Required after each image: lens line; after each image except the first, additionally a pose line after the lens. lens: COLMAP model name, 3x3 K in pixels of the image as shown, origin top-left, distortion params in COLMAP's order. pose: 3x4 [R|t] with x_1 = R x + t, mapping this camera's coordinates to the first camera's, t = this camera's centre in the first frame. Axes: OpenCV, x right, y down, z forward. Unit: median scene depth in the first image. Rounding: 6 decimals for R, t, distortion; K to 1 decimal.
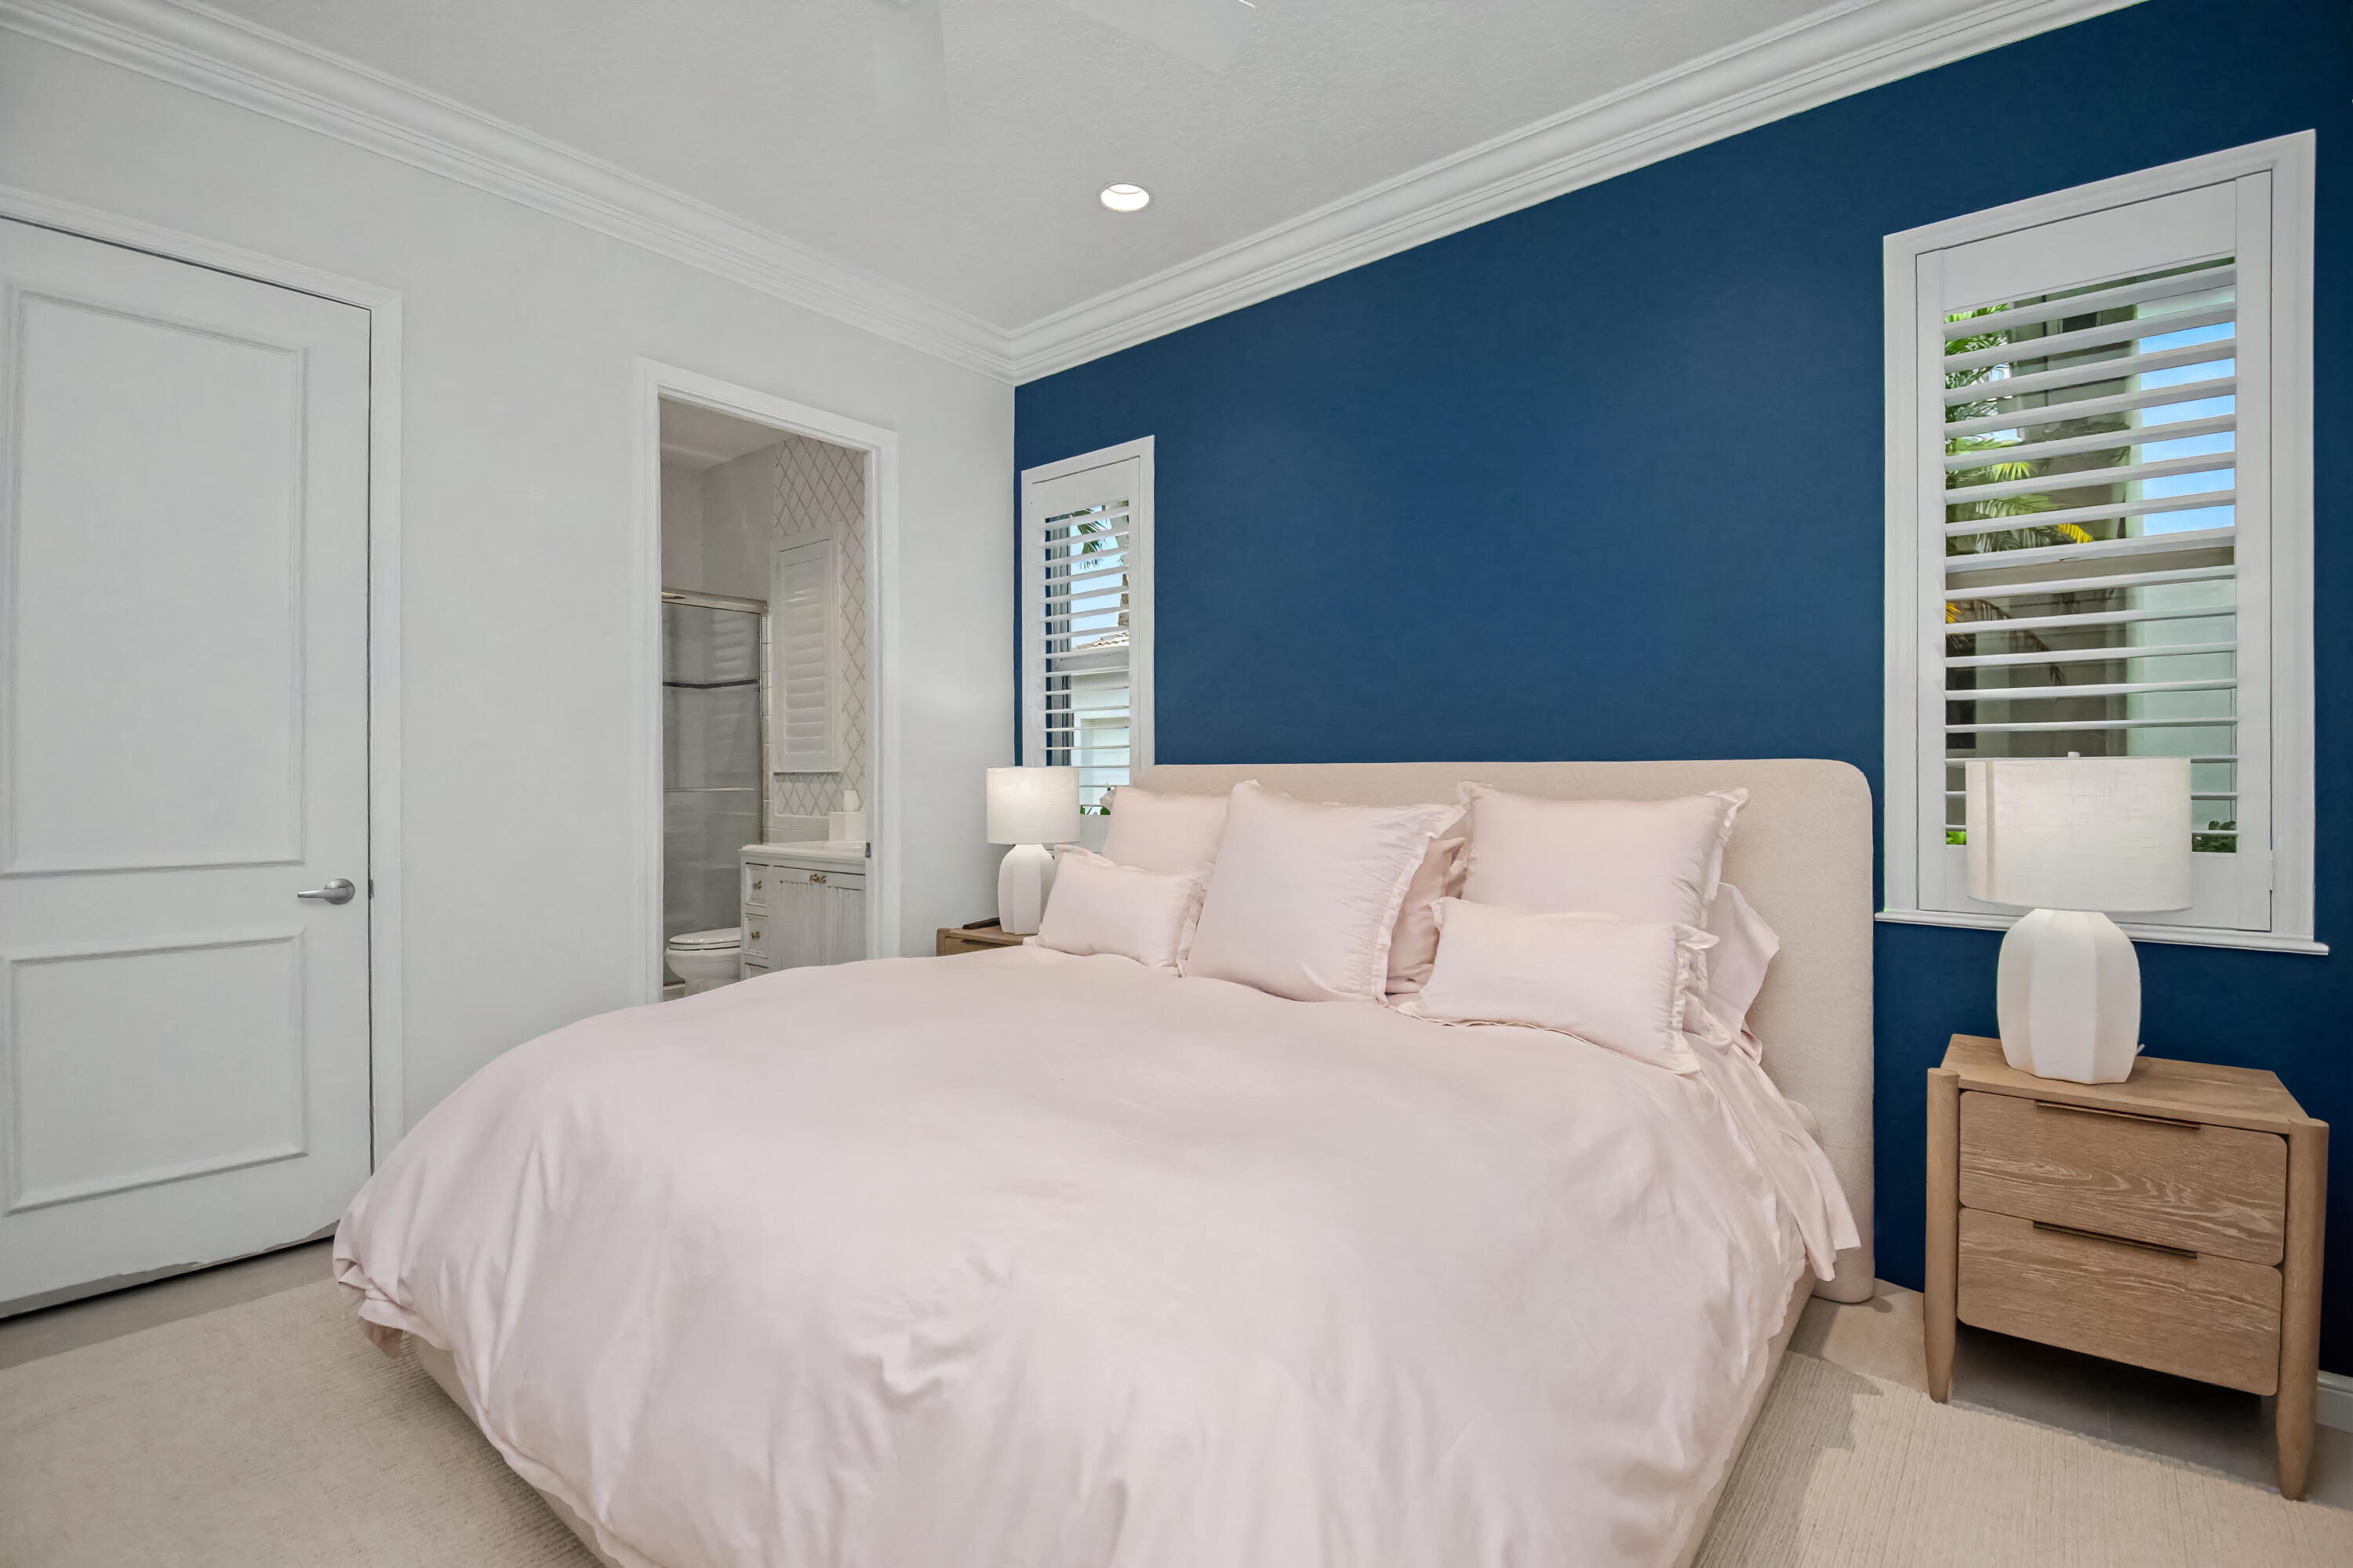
lens RADIAL K [[1064.8, 0, 1175.8], [0, 1064.8, 778.0], [0, 0, 1]] dist [0.006663, -0.014621]
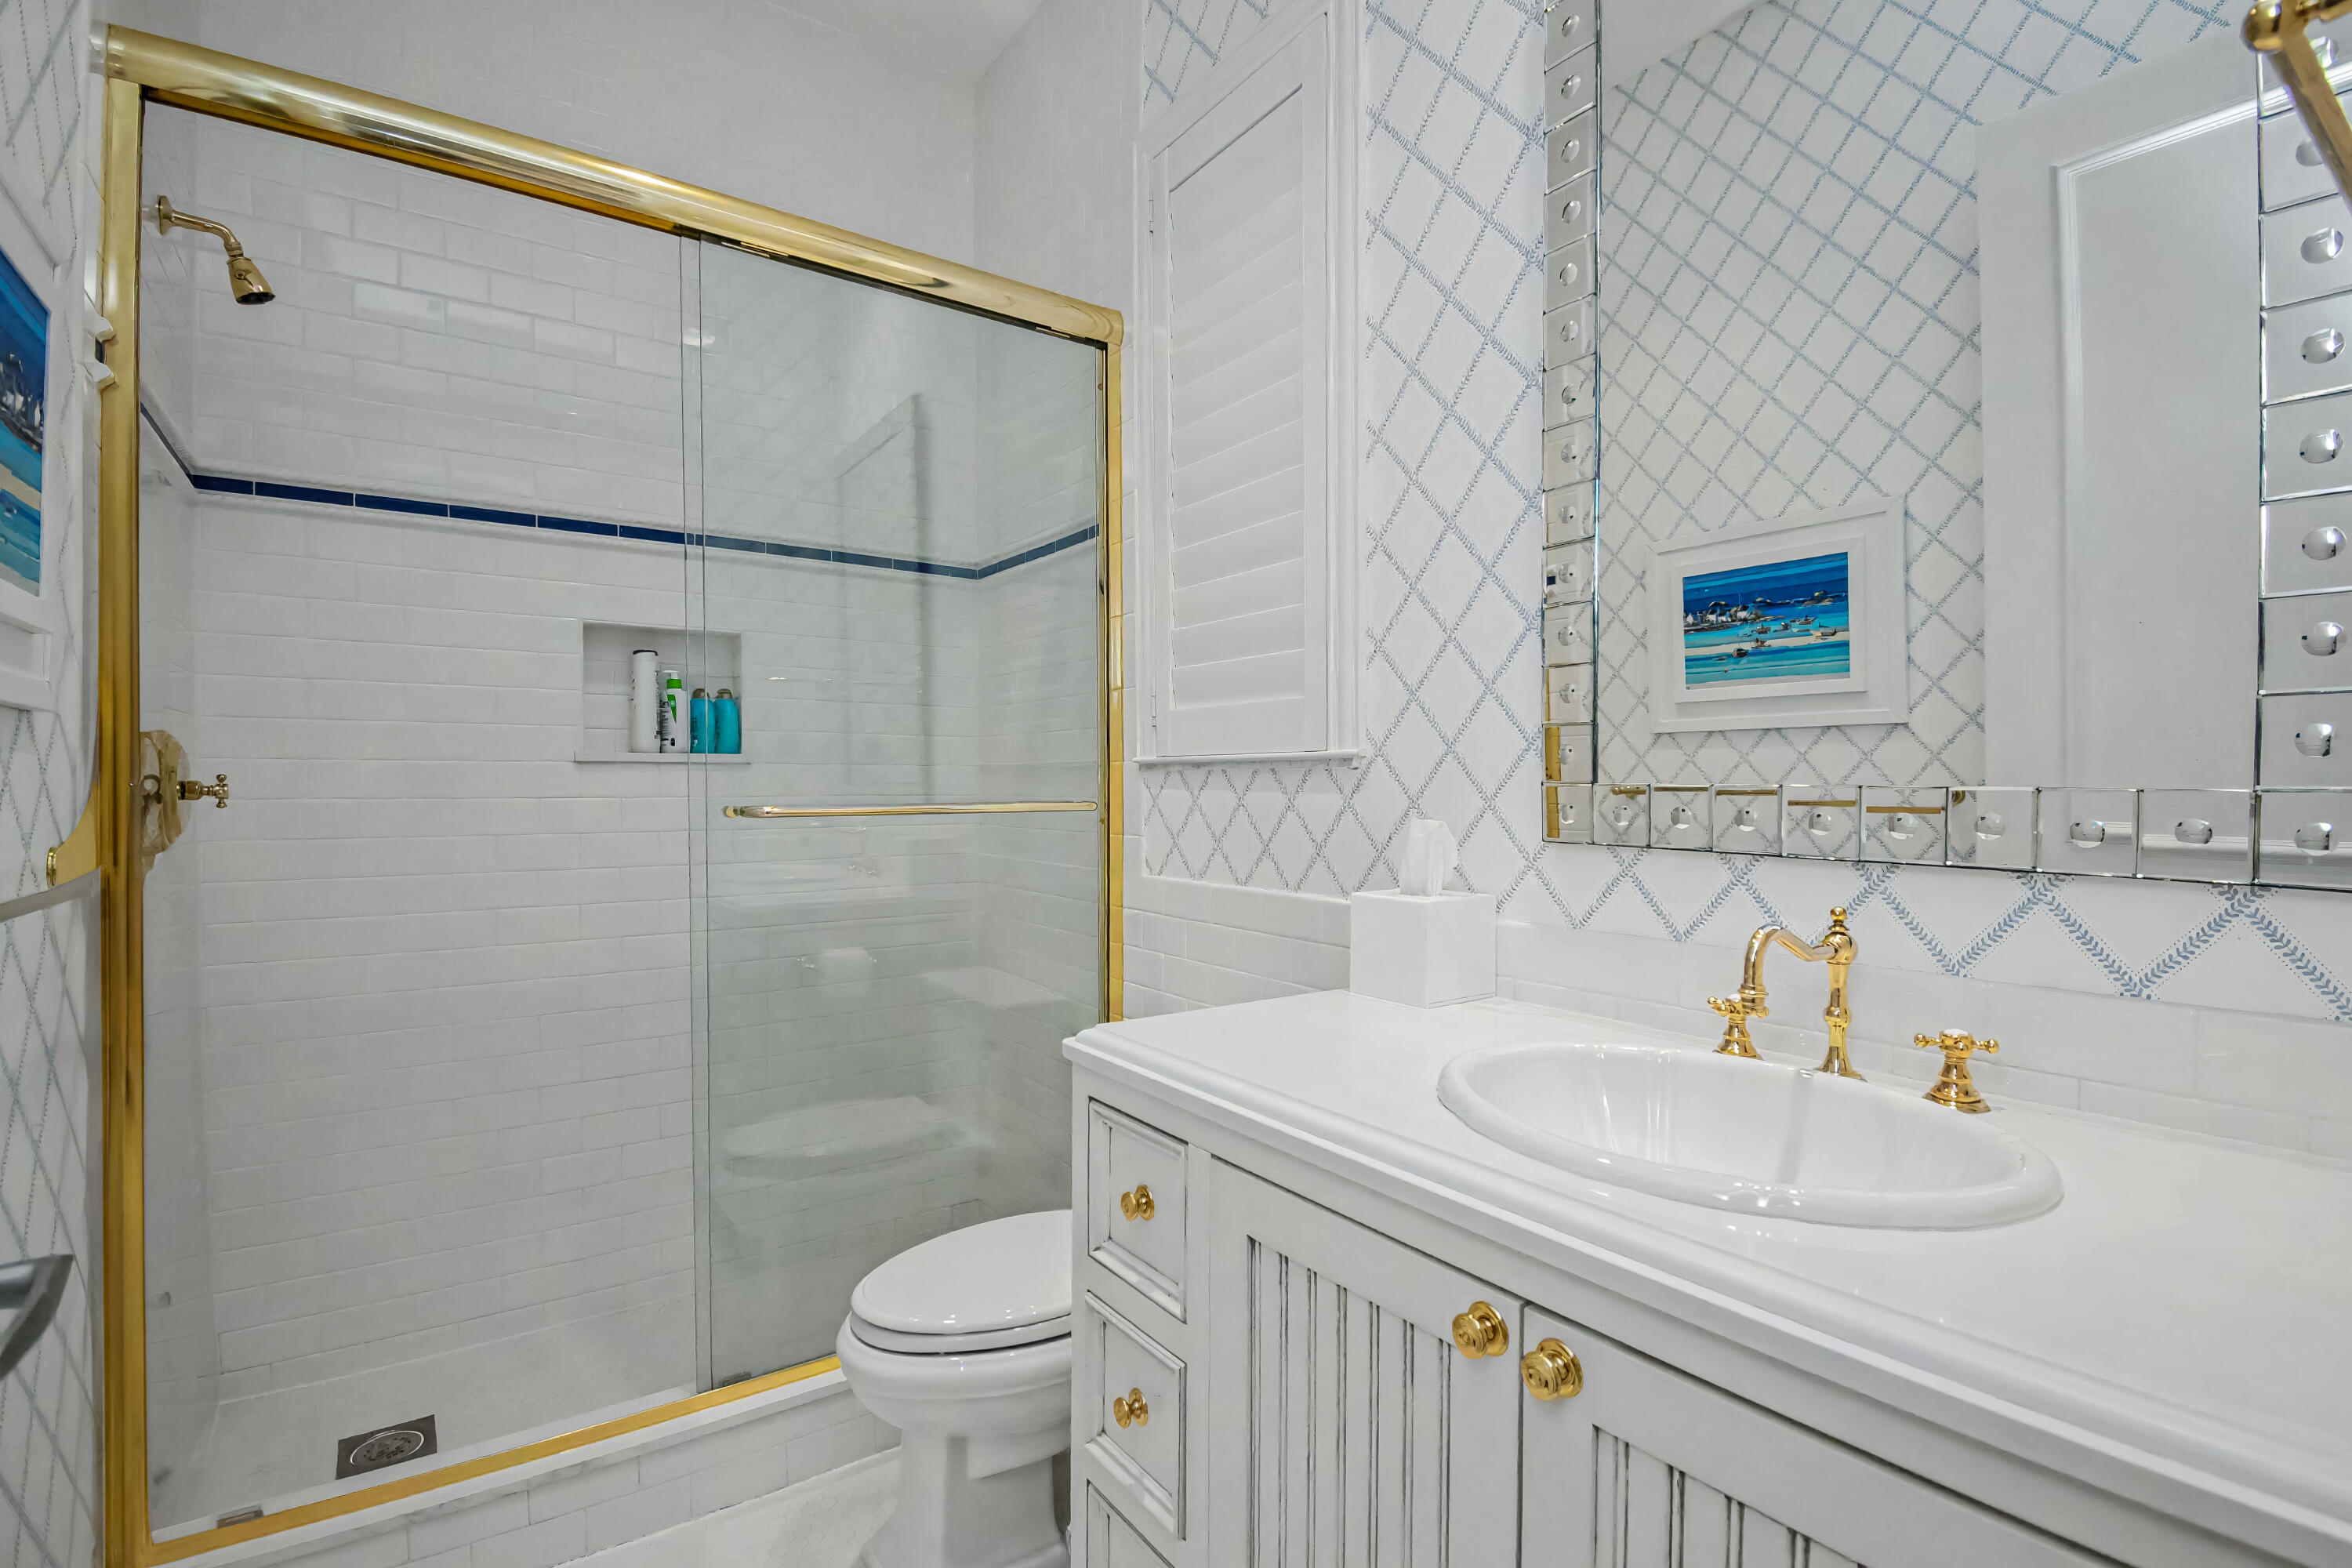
lens RADIAL K [[1064.3, 0, 1173.1], [0, 1064.3, 783.2], [0, 0, 1]] dist [0.006663, -0.014621]
pose [[0.966346, 0.015817, -0.256759, -0.342657], [-0.018736, 0.999785, -0.008924, 0.007717], [0.256563, 0.013435, 0.966434, 0.813366]]
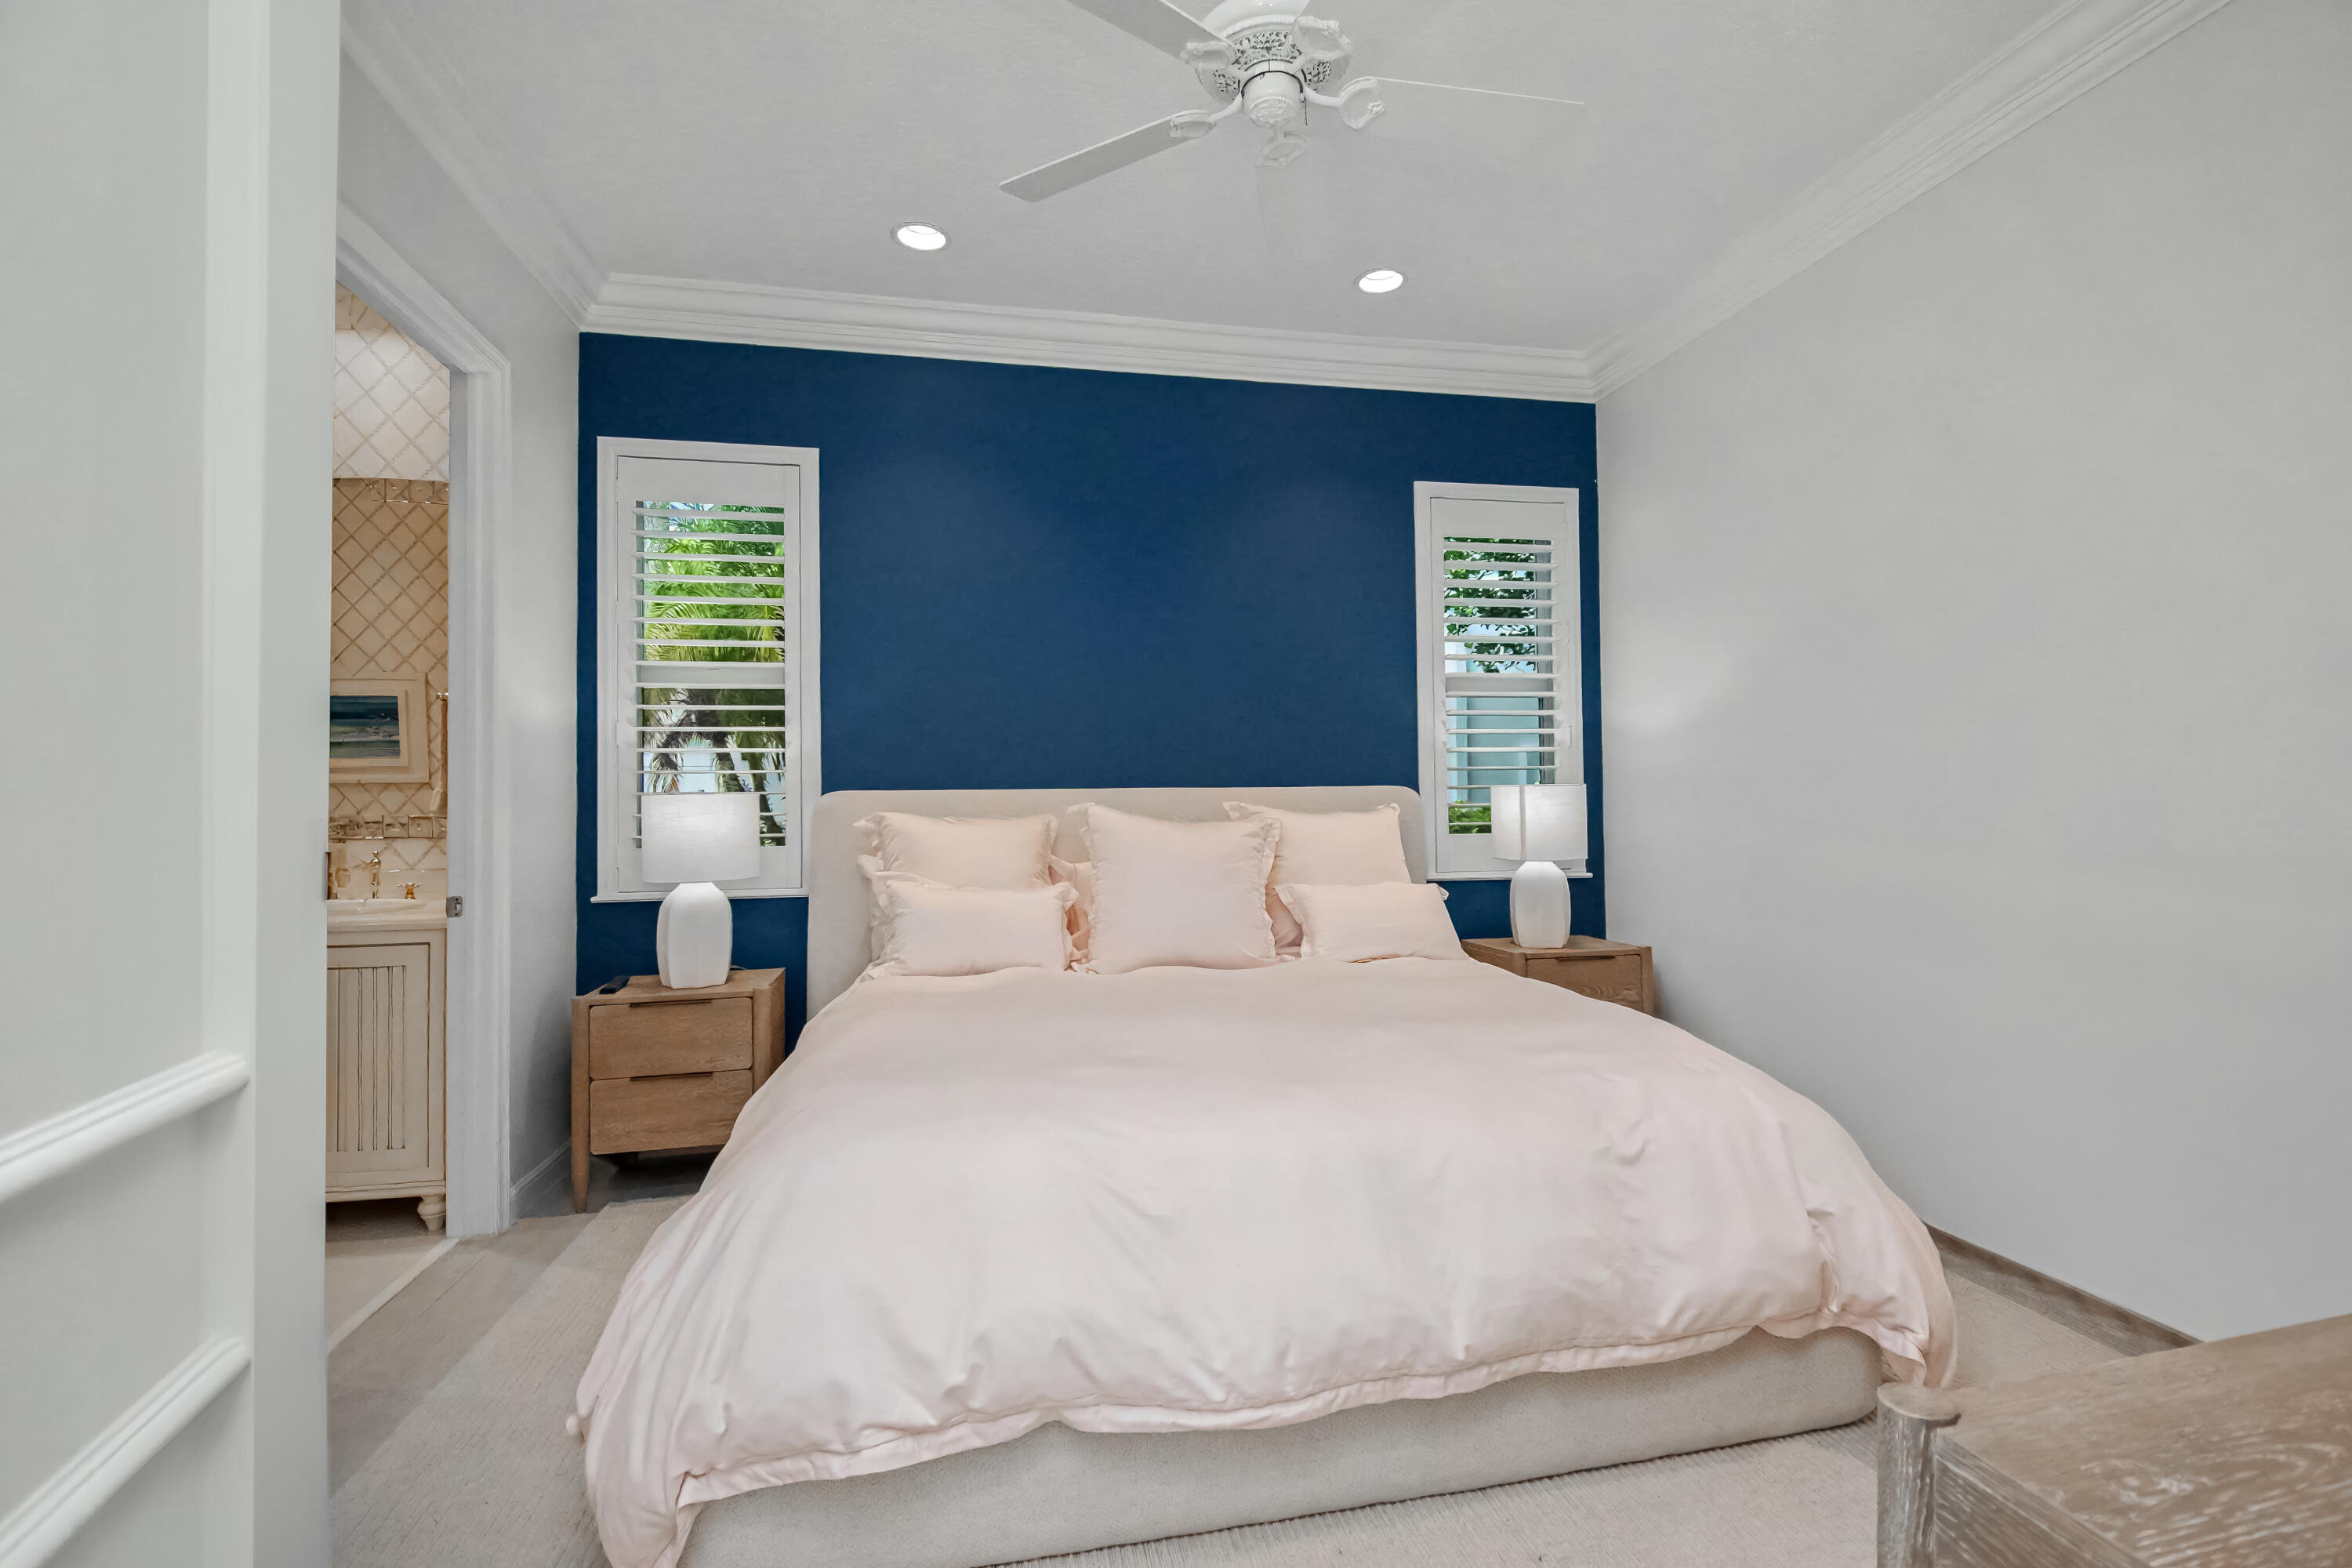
lens RADIAL K [[1064.3, 0, 1179.4], [0, 1064.3, 792.2], [0, 0, 1]] dist [0.006663, -0.014621]
pose [[0.618788, 0.005328, 0.785540, -0.507332], [0.015633, 0.999695, -0.019096, 0.009866], [-0.785403, 0.024096, 0.618516, 0.140206]]
